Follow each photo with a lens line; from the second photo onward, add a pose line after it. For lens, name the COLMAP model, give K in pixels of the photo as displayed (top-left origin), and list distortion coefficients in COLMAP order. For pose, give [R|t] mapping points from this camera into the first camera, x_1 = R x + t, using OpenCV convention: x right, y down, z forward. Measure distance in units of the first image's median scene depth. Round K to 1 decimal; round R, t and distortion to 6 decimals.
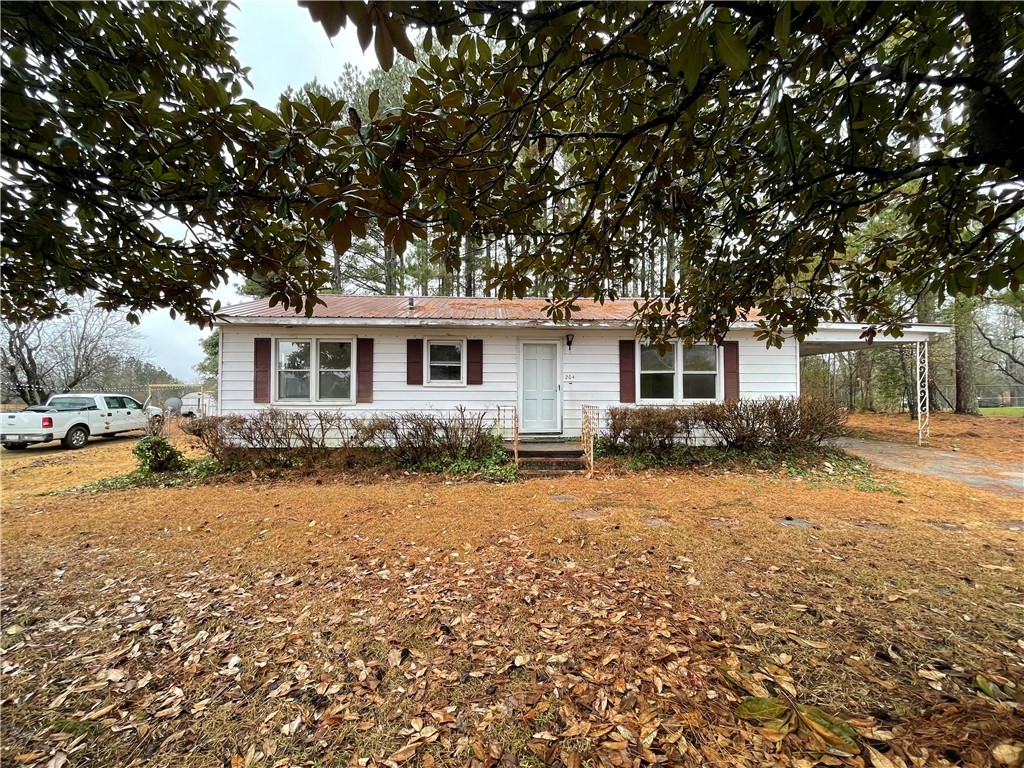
lens RADIAL K [[413.2, 0, 509.5], [0, 413.2, 385.8], [0, 0, 1]] dist [0.001094, -0.000128]
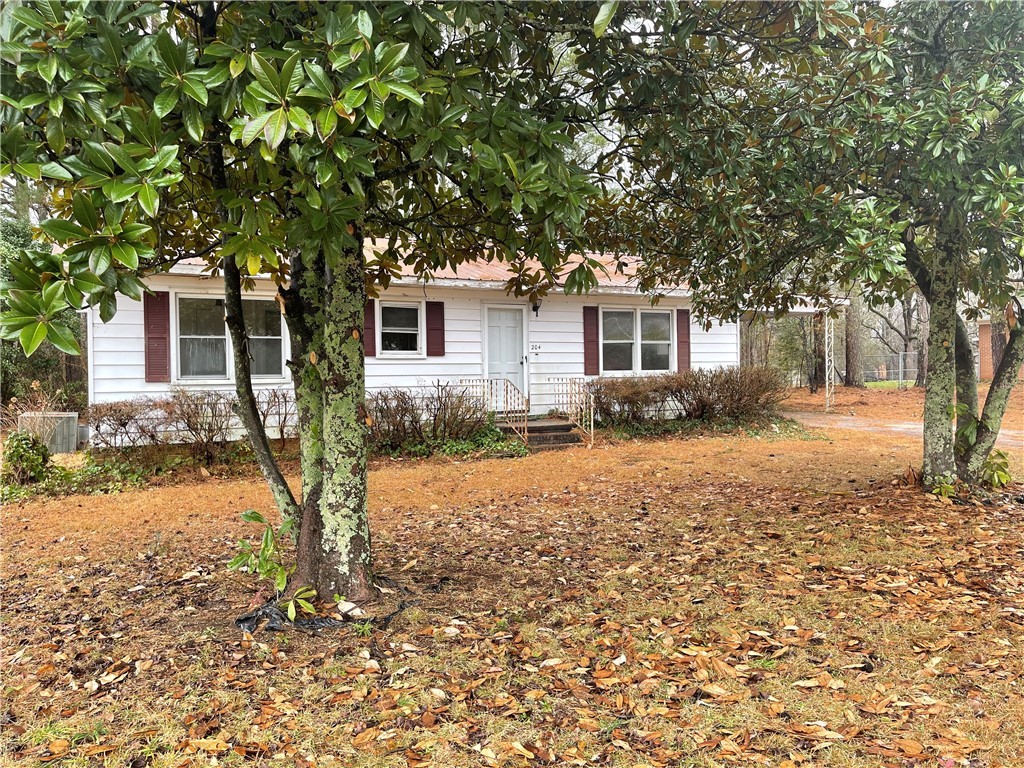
lens RADIAL K [[770.2, 0, 517.6], [0, 770.2, 383.7], [0, 0, 1]] dist [0.074912, -0.085330]
pose [[0.904498, -0.019582, 0.426029, -0.601444], [0.007663, 0.999530, 0.029673, 0.007917], [-0.426410, -0.023575, 0.904223, -0.480346]]
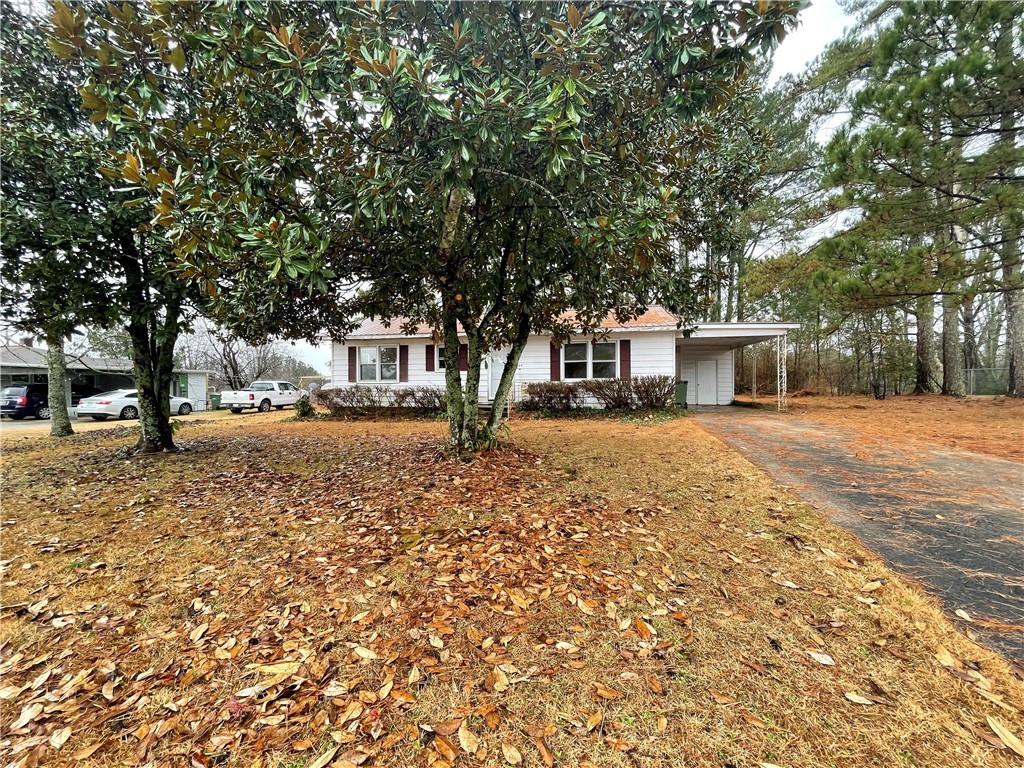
lens RADIAL K [[413.2, 0, 509.5], [0, 413.2, 385.8], [0, 0, 1]] dist [0.001094, -0.000128]
pose [[0.968435, -0.003943, -0.249234, 0.520815], [0.008469, 0.999818, 0.017088, 0.031807], [0.249122, -0.018659, 0.968292, -0.586249]]
